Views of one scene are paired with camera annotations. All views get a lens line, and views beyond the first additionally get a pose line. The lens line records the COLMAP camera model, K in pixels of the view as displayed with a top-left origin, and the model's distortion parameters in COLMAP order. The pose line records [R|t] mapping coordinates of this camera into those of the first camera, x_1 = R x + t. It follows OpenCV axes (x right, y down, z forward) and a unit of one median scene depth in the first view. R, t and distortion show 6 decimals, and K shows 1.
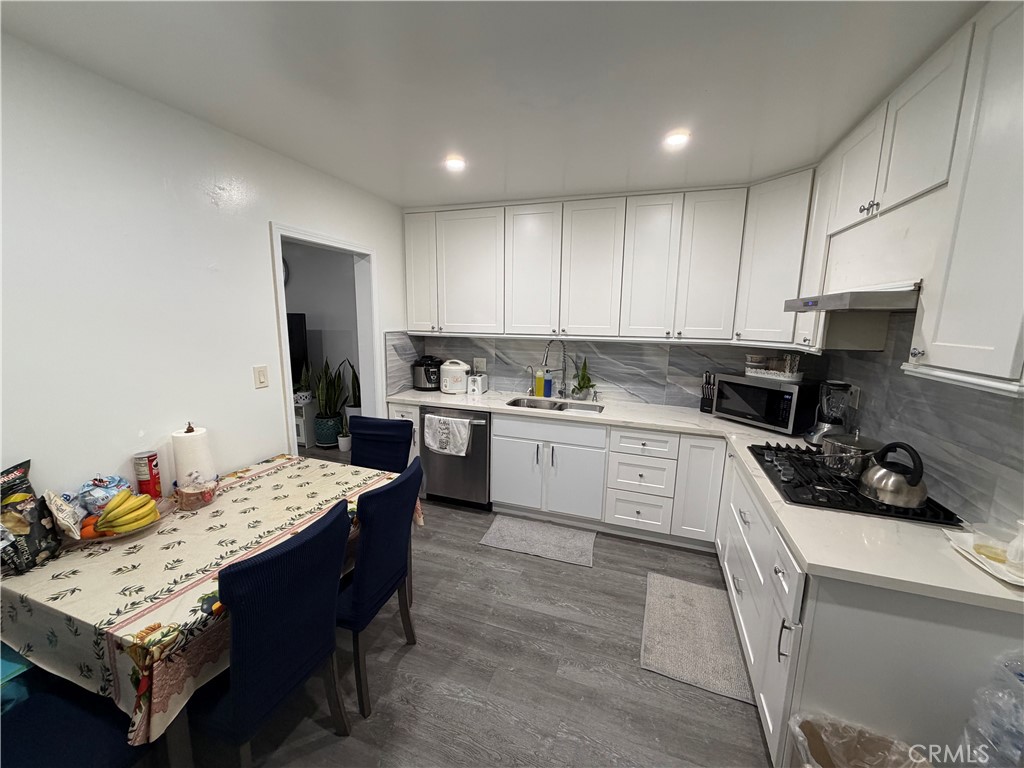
lens RADIAL K [[409.4, 0, 512.6], [0, 409.4, 384.6], [0, 0, 1]] dist [0.000549, -0.000063]
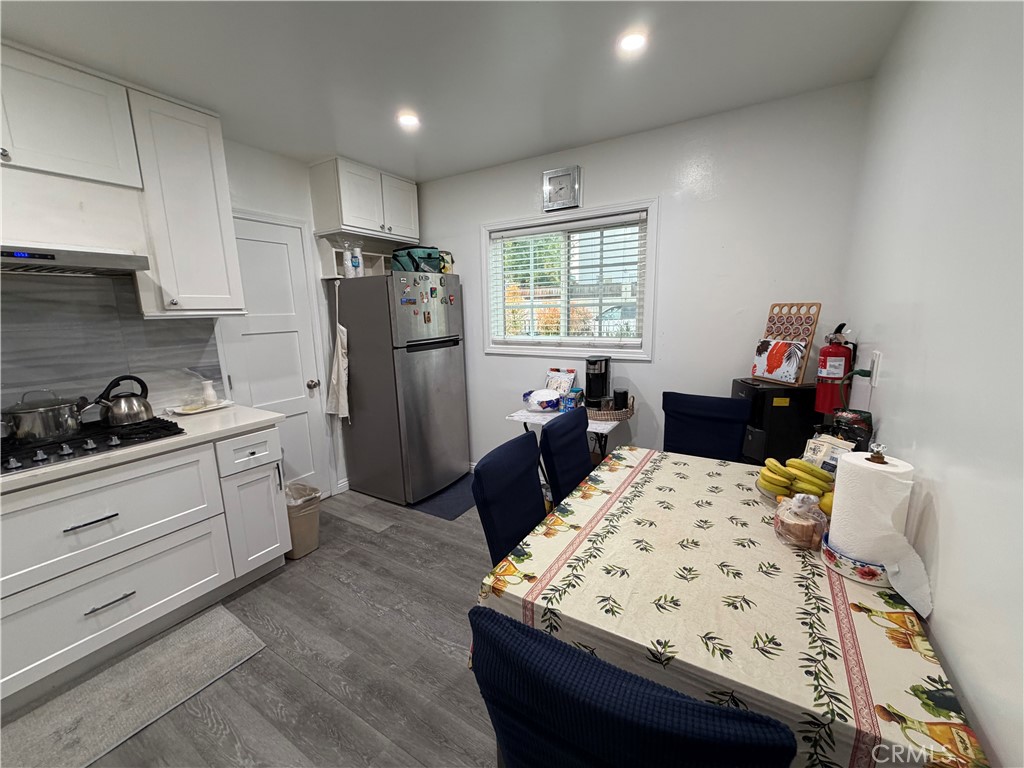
lens RADIAL K [[409.4, 0, 512.8], [0, 409.4, 384.7], [0, 0, 1]] dist [0.000549, -0.000063]
pose [[-0.978600, -0.034117, 0.202924, -0.394299], [0.038469, 0.938441, 0.343290, -0.172858], [-0.202145, 0.343750, -0.917046, 1.457886]]
